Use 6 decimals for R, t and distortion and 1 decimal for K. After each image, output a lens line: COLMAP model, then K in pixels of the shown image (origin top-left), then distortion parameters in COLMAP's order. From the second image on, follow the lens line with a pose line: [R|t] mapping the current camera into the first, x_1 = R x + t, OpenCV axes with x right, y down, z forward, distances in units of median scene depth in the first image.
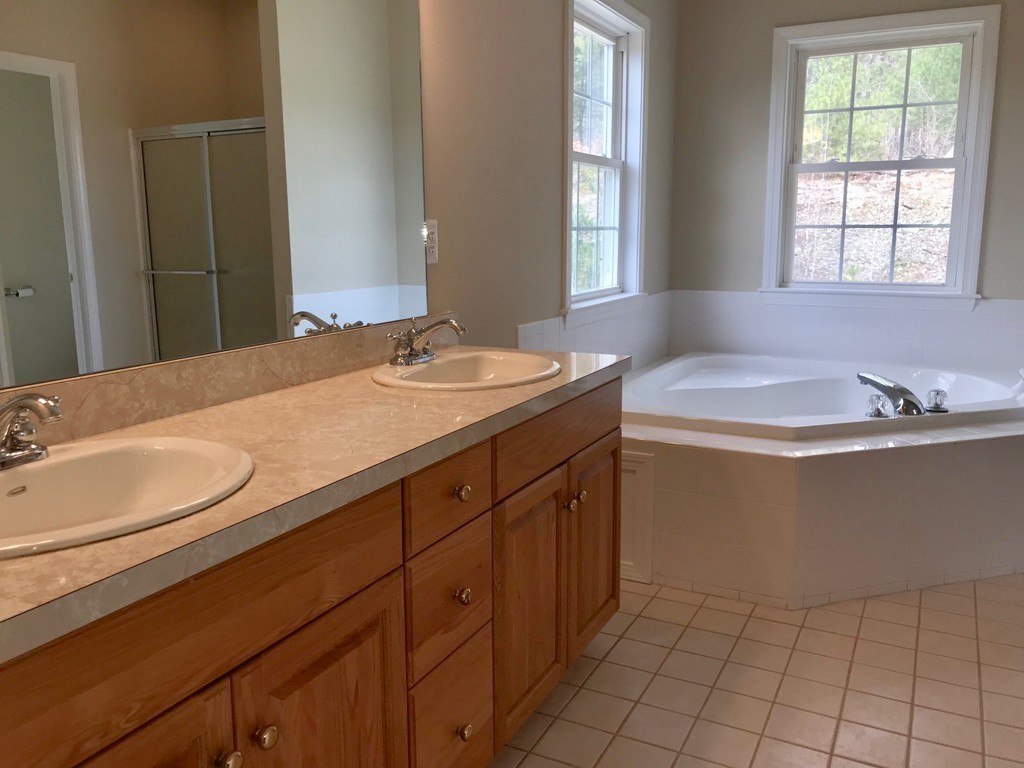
lens RADIAL K [[836.4, 0, 507.0], [0, 836.4, 373.3], [0, 0, 1]] dist [0.028884, -0.013400]
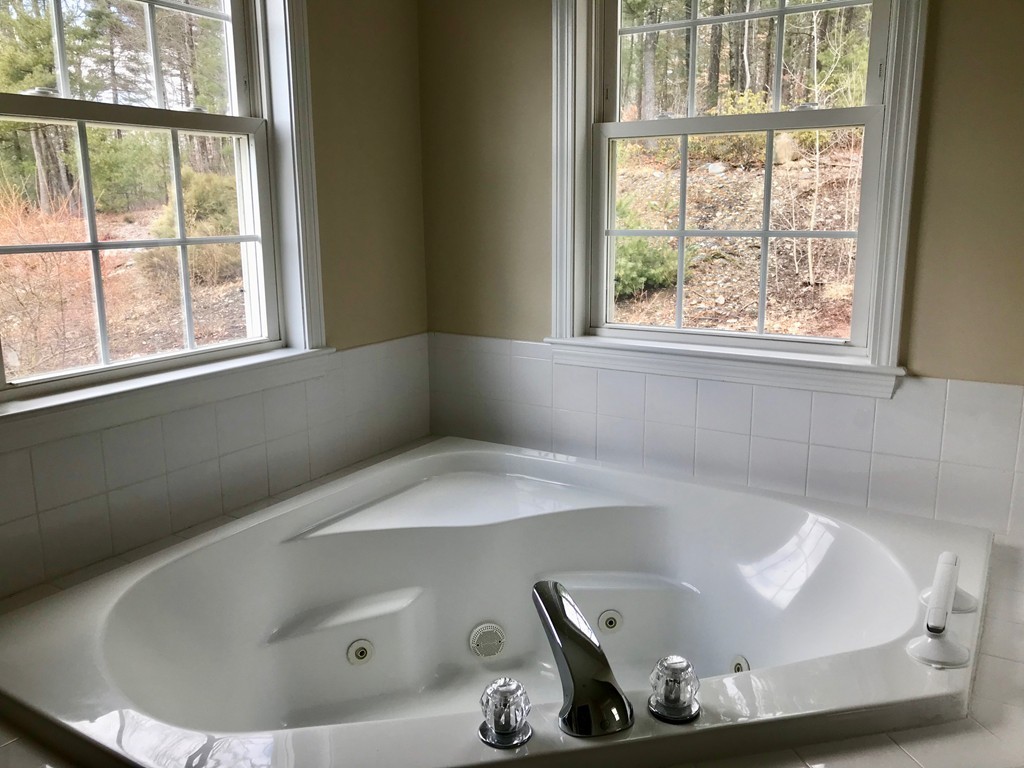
lens RADIAL K [[811.6, 0, 513.5], [0, 811.6, 363.5], [0, 0, 1]] dist [-0.000649, -0.002368]
pose [[0.995526, 0.014925, -0.093299, 0.365891], [-0.014164, 0.999861, 0.008814, -0.097184], [0.093418, -0.007453, 0.995599, 0.475098]]
